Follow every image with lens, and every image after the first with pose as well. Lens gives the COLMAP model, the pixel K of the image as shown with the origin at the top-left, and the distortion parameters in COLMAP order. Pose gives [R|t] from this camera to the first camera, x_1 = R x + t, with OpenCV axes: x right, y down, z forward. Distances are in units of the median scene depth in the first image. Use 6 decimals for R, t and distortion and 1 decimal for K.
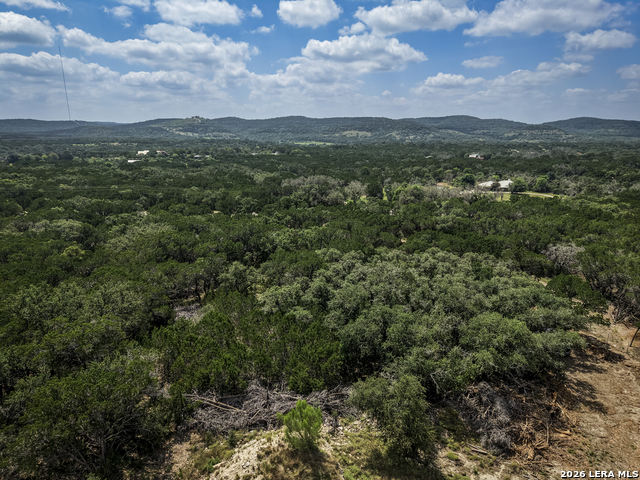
lens RADIAL K [[426.2, 0, 322.8], [0, 426.2, 240.8], [0, 0, 1]] dist [0.049964, -0.045753]
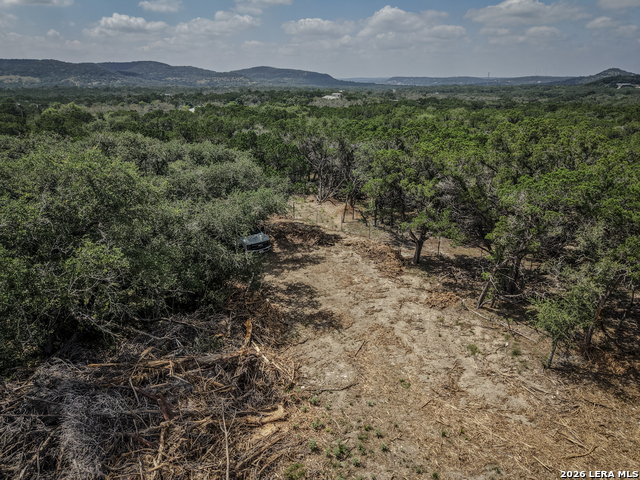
lens RADIAL K [[426.2, 0, 322.8], [0, 426.2, 240.8], [0, 0, 1]] dist [0.049964, -0.045753]
pose [[0.793401, -0.217007, 0.568703, 0.332917], [0.154822, 0.975509, 0.156245, 0.193119], [-0.588681, -0.035917, 0.807567, 0.542499]]
